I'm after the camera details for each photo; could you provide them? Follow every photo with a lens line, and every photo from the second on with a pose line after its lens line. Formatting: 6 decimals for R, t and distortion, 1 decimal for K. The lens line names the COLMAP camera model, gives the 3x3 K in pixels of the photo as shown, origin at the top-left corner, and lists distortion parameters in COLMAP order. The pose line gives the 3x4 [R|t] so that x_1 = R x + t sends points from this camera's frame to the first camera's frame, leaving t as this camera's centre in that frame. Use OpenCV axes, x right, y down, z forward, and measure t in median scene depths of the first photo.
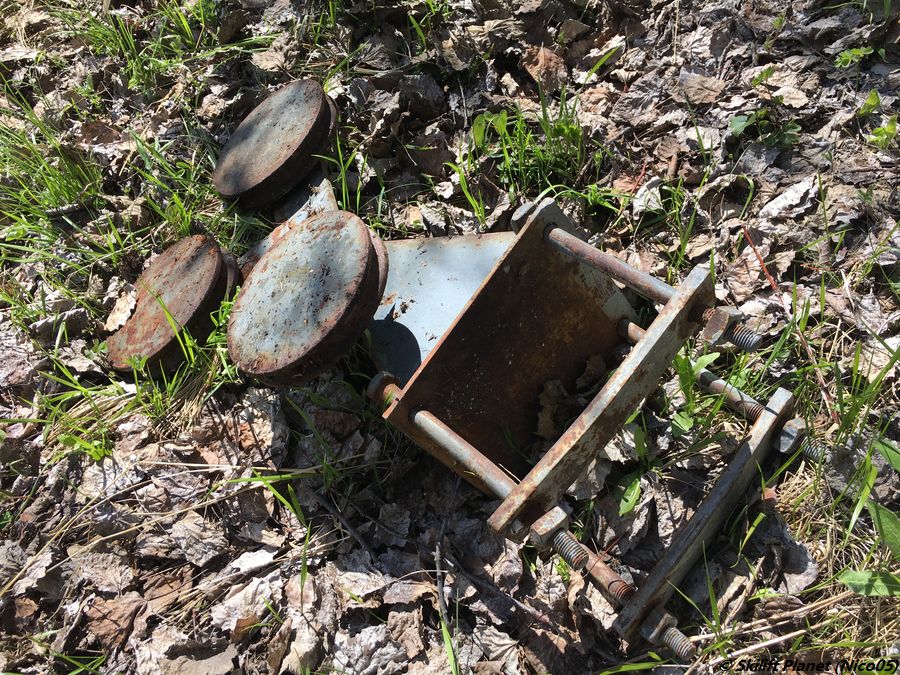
lens RADIAL K [[766.0, 0, 449.9], [0, 766.0, 338.4], [0, 0, 1]] dist [0.079924, -0.079245]
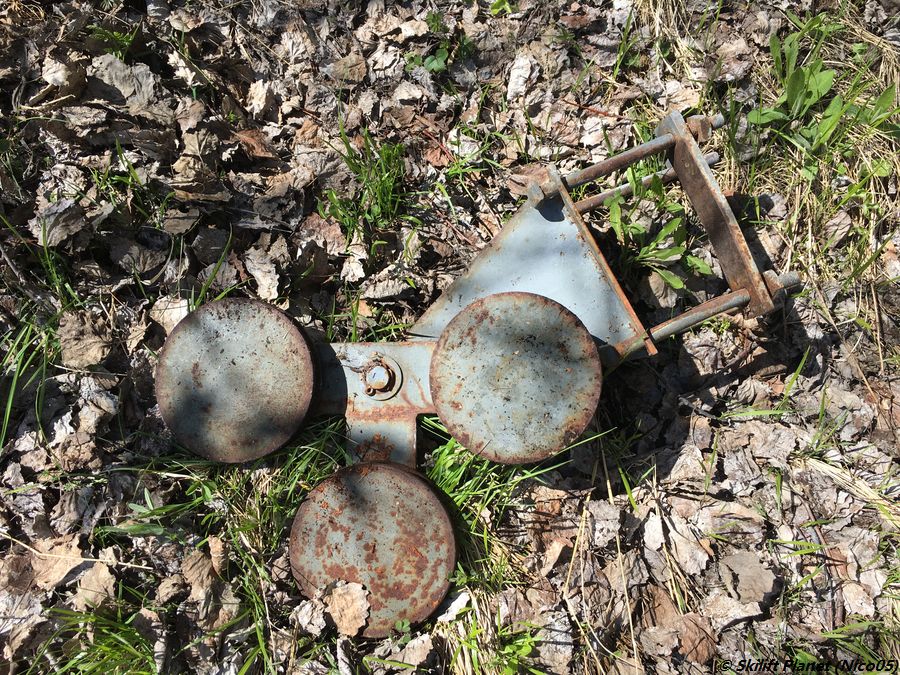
lens RADIAL K [[766.0, 0, 448.5], [0, 766.0, 345.8], [0, 0, 1]] dist [0.079924, -0.079245]
pose [[0.318053, -0.772765, 0.549250, -0.851023], [0.718236, 0.574555, 0.392460, -0.628184], [-0.618854, 0.269668, 0.737766, 0.244085]]
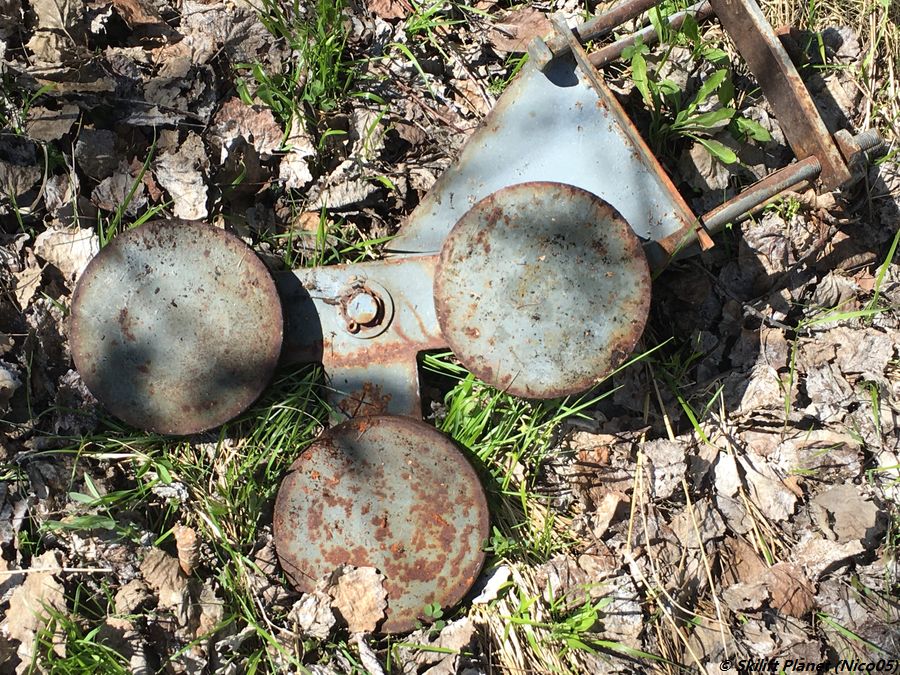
lens RADIAL K [[1433.6, 0, 451.0], [0, 1433.6, 332.9], [0, 0, 1]] dist [0.066127, 0.000000]
pose [[0.189402, -0.805410, 0.561642, -1.246718], [0.720693, 0.502513, 0.477580, -0.947575], [-0.666880, 0.314317, 0.675630, -0.019685]]
